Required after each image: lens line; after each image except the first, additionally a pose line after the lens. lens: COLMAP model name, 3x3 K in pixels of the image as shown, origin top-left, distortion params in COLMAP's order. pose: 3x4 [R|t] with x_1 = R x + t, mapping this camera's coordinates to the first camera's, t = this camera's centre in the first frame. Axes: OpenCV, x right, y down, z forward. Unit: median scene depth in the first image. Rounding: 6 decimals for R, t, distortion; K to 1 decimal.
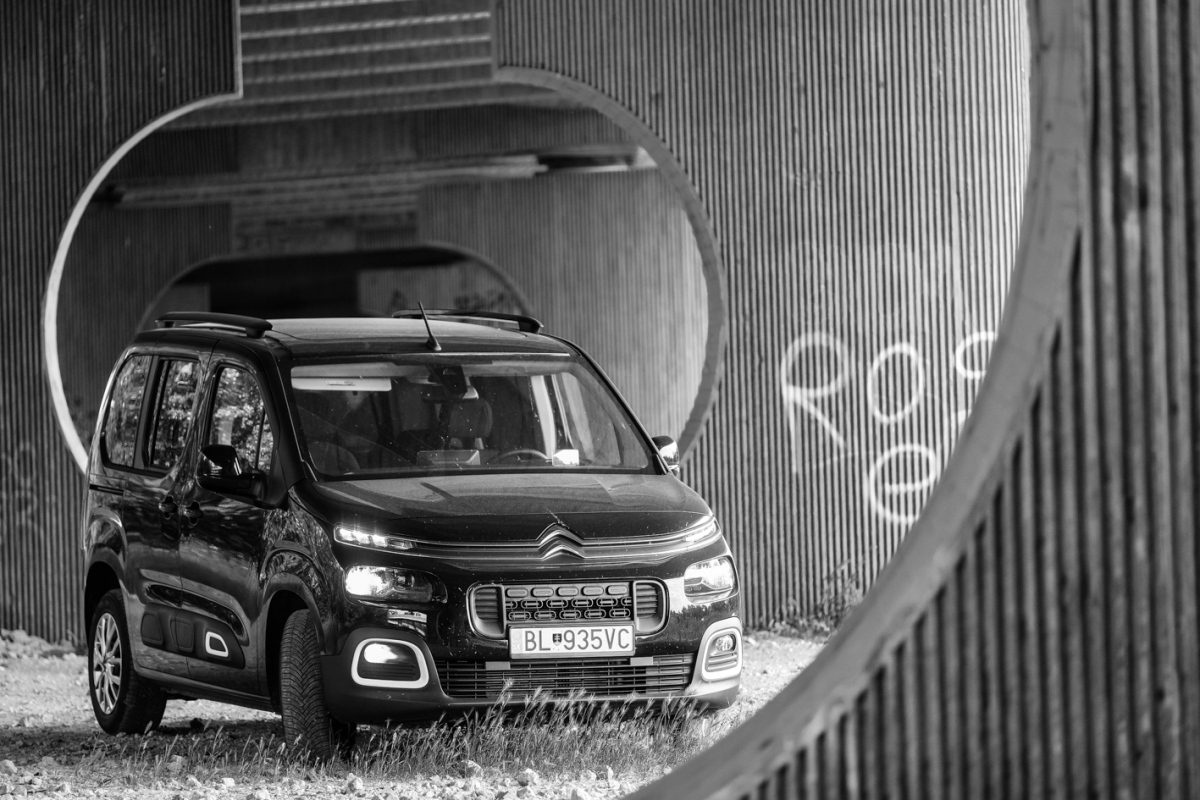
lens RADIAL K [[6230.4, 0, 598.0], [0, 6230.4, 396.1], [0, 0, 1]] dist [0.253182, 0.000000]
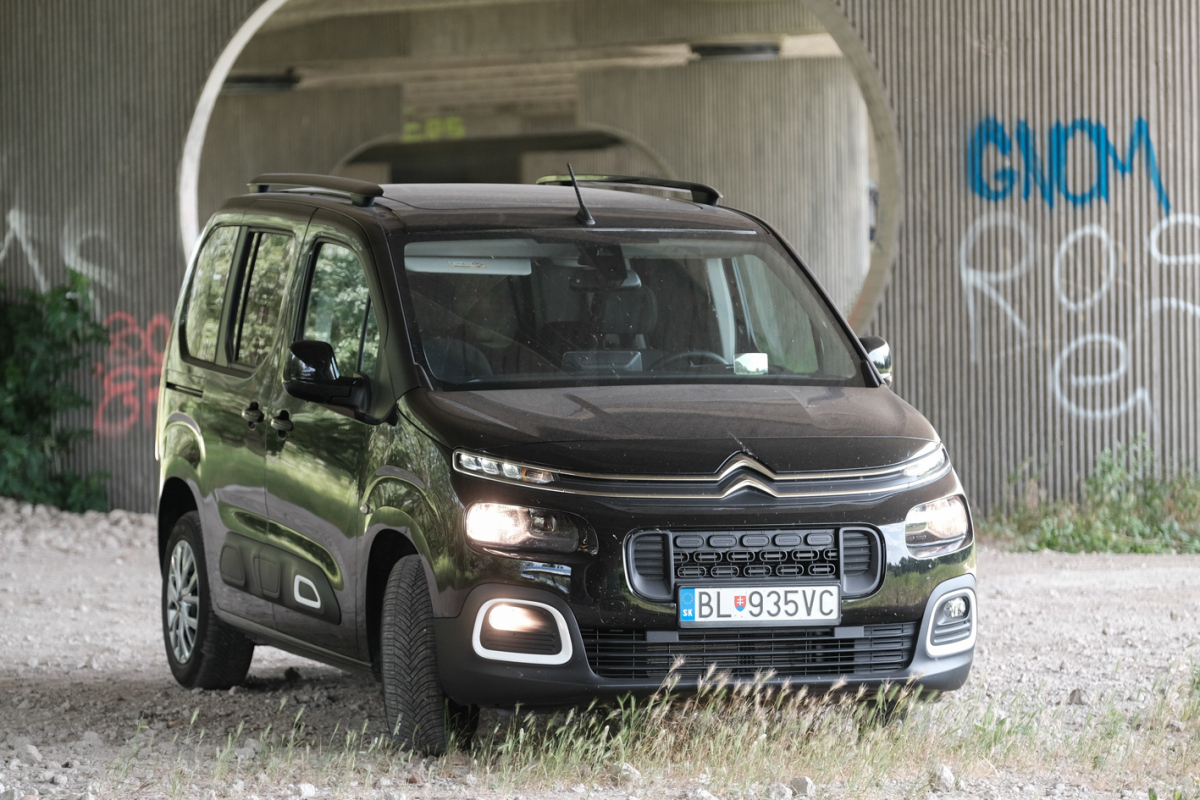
lens RADIAL K [[5405.6, 0, 605.0], [0, 5405.6, 399.8], [0, 0, 1]] dist [0.184692, 0.000000]
pose [[0.999621, 0.014682, -0.023292, -0.007649], [-0.014106, 0.999596, 0.024691, -0.002144], [0.023645, -0.024353, 0.999424, 0.317086]]
